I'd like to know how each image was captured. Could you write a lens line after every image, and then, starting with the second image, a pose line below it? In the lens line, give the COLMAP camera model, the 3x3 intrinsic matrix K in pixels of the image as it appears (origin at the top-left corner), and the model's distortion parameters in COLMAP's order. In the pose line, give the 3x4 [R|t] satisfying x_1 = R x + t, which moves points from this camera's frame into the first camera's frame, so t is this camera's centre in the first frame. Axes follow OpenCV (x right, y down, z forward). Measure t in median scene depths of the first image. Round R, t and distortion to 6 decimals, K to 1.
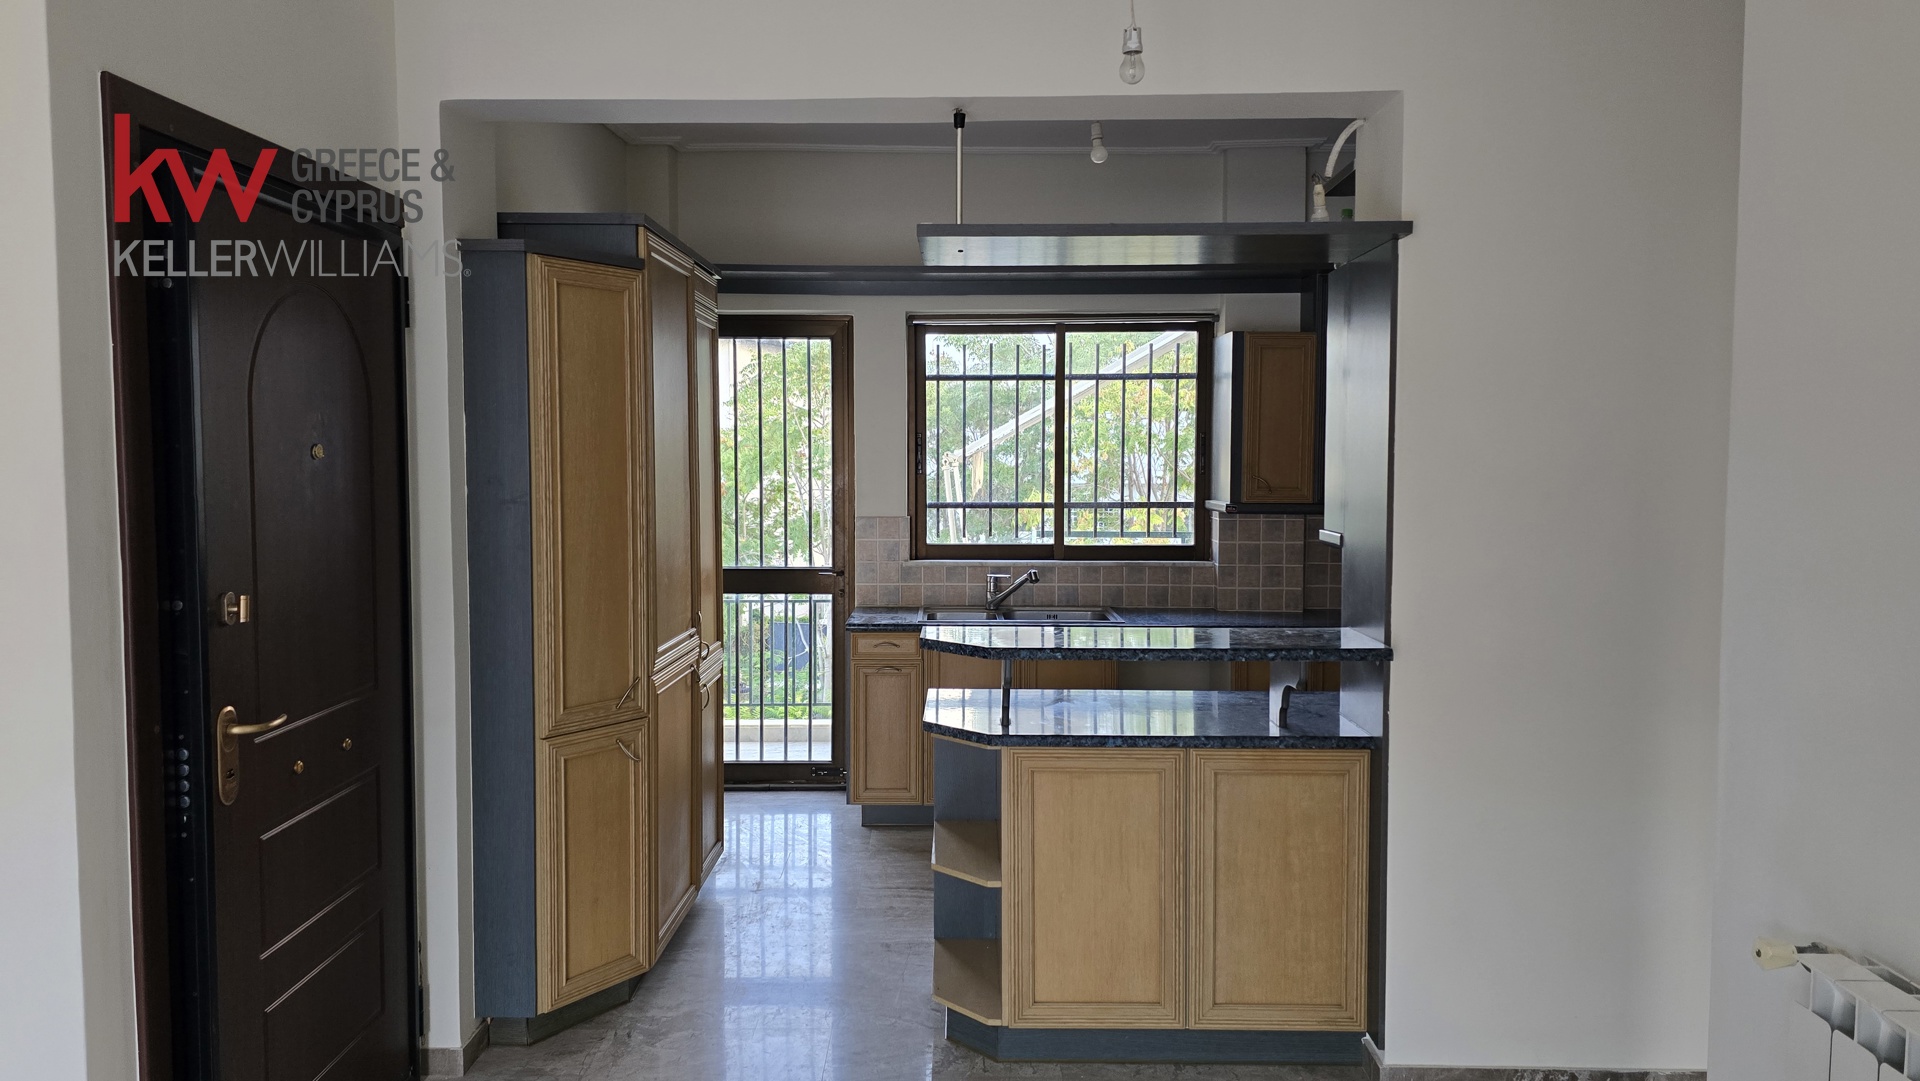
lens RADIAL K [[1283.1, 0, 952.1], [0, 1283.1, 533.3], [0, 0, 1]] dist [0.020007, -0.010169]
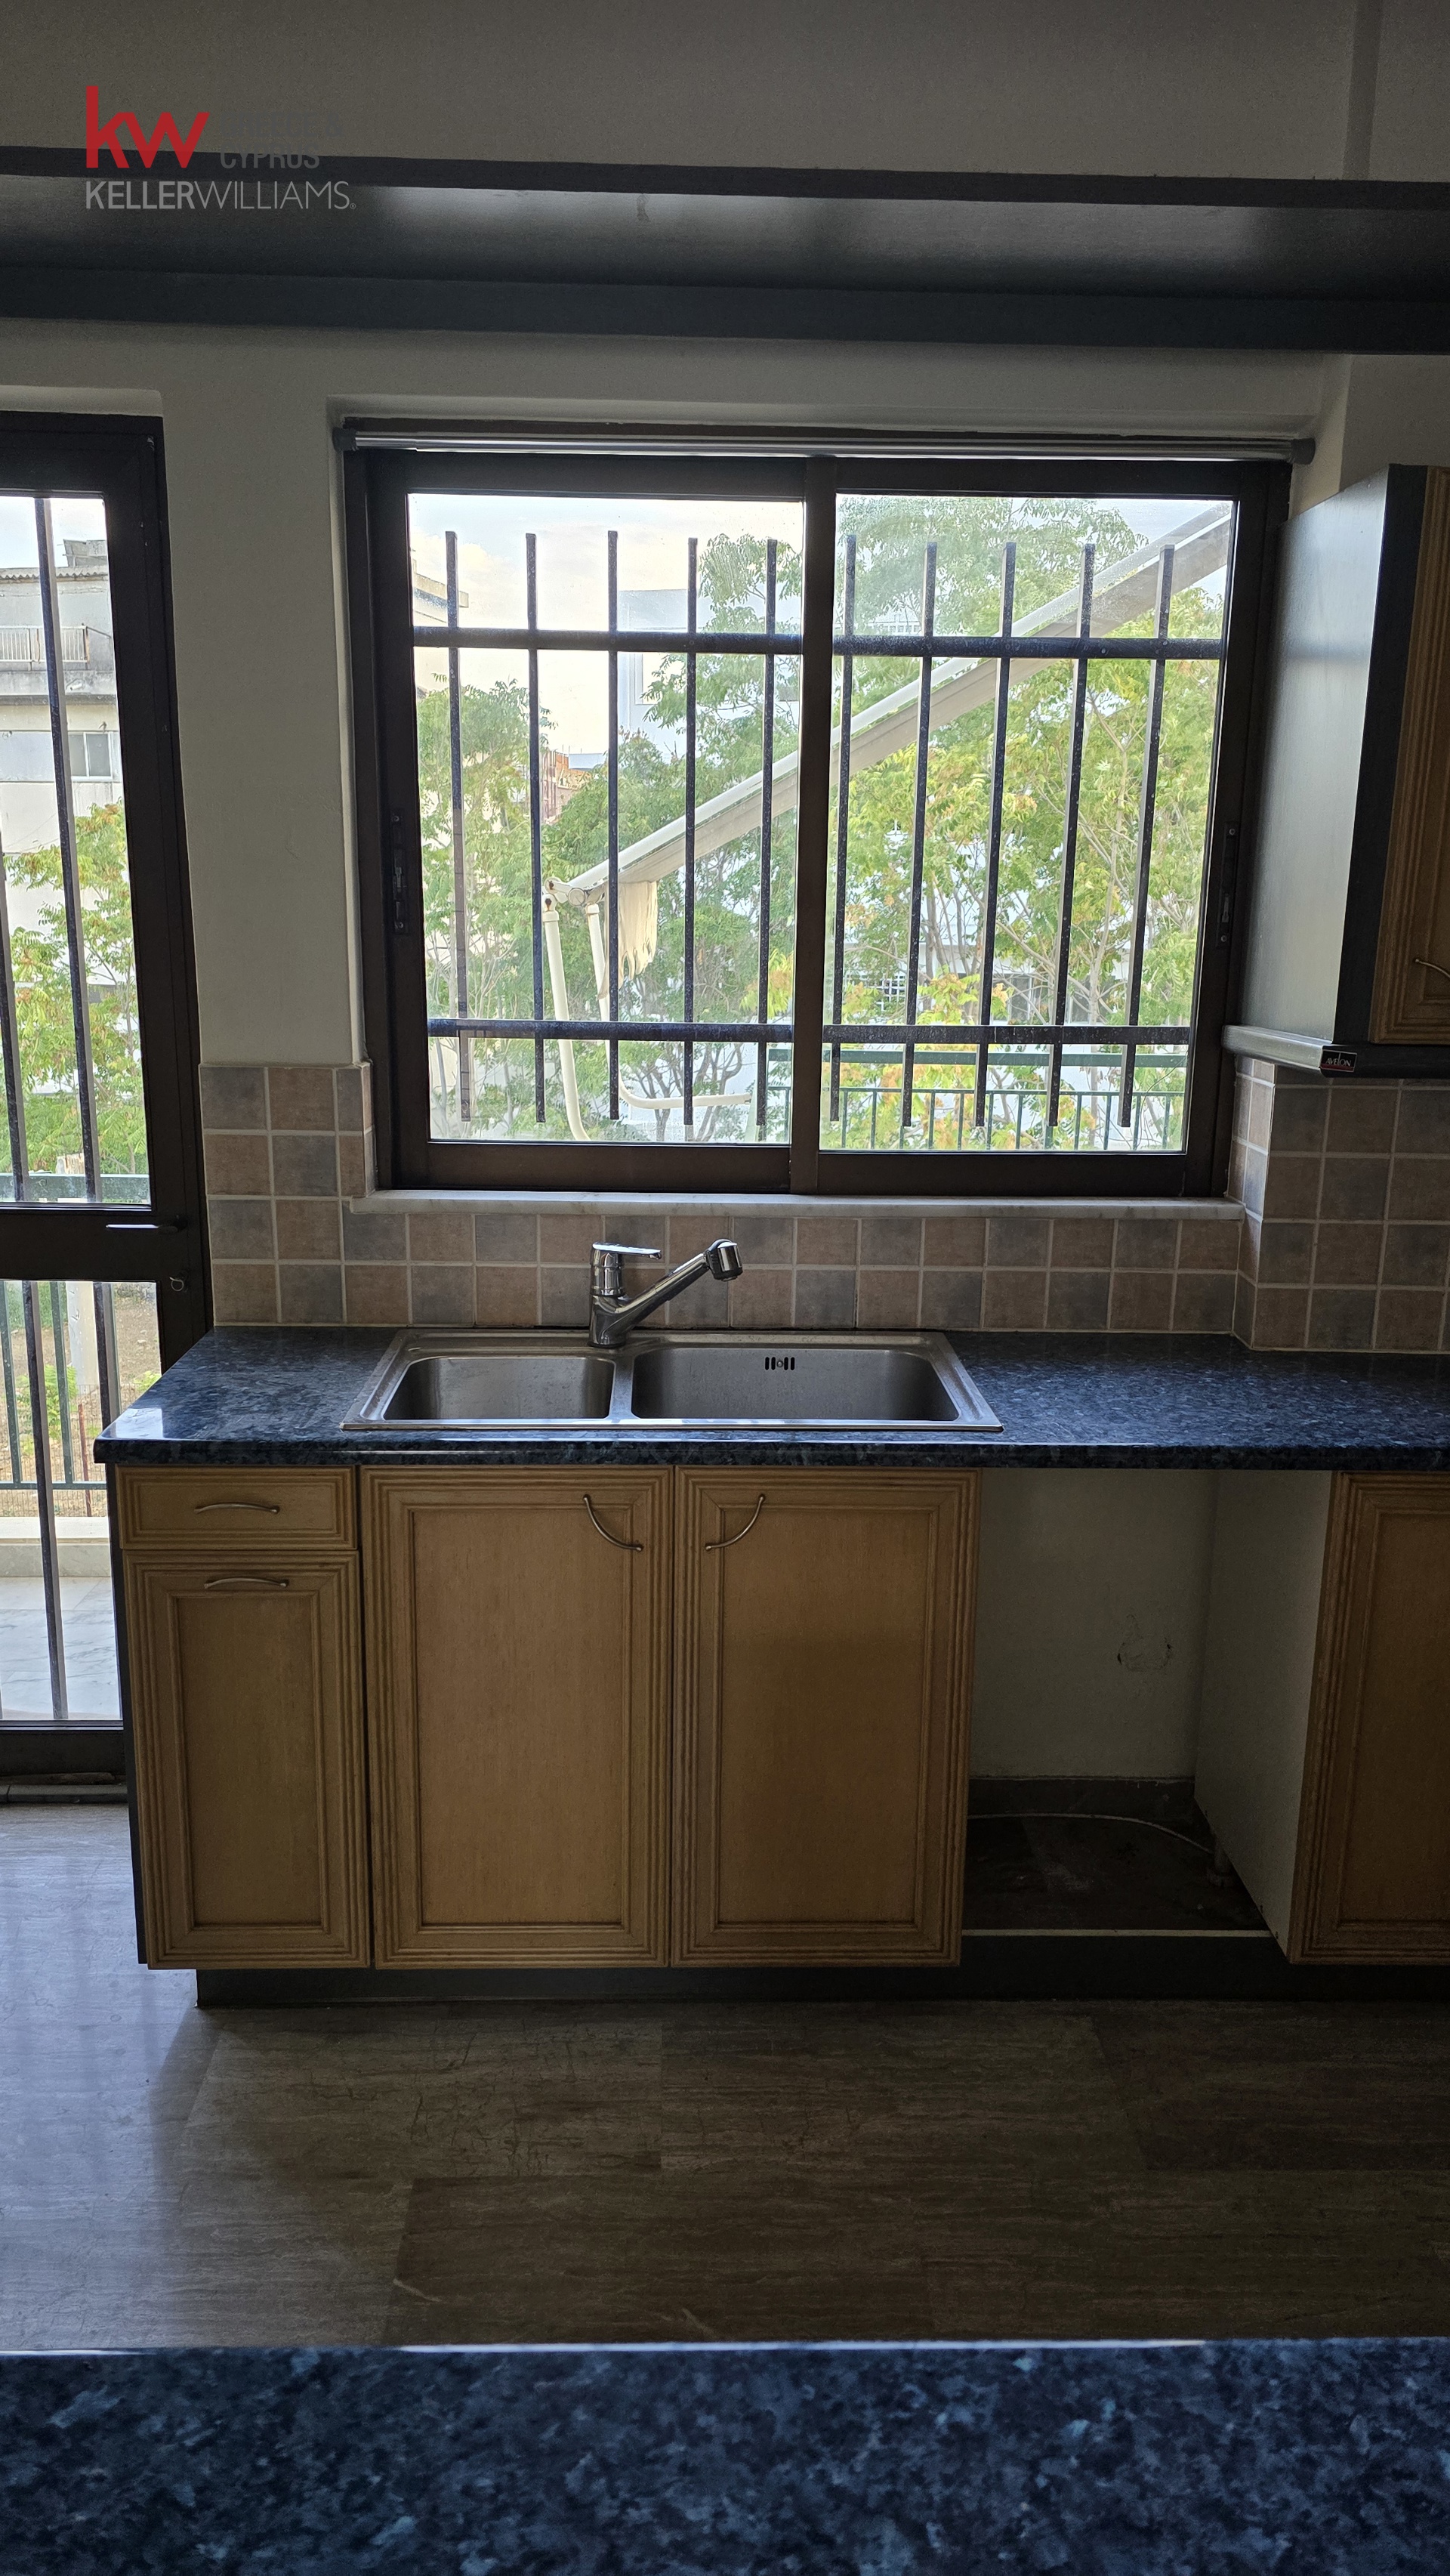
lens RADIAL K [[1721.3, 0, 773.7], [0, 1721.3, 1348.9], [0, 0, 1]] dist [0.020007, -0.010169]
pose [[0.998628, 0.003506, 0.052251, 0.050424], [-0.013343, 0.981863, 0.189122, -0.026461], [-0.050640, -0.189560, 0.980562, 0.529282]]
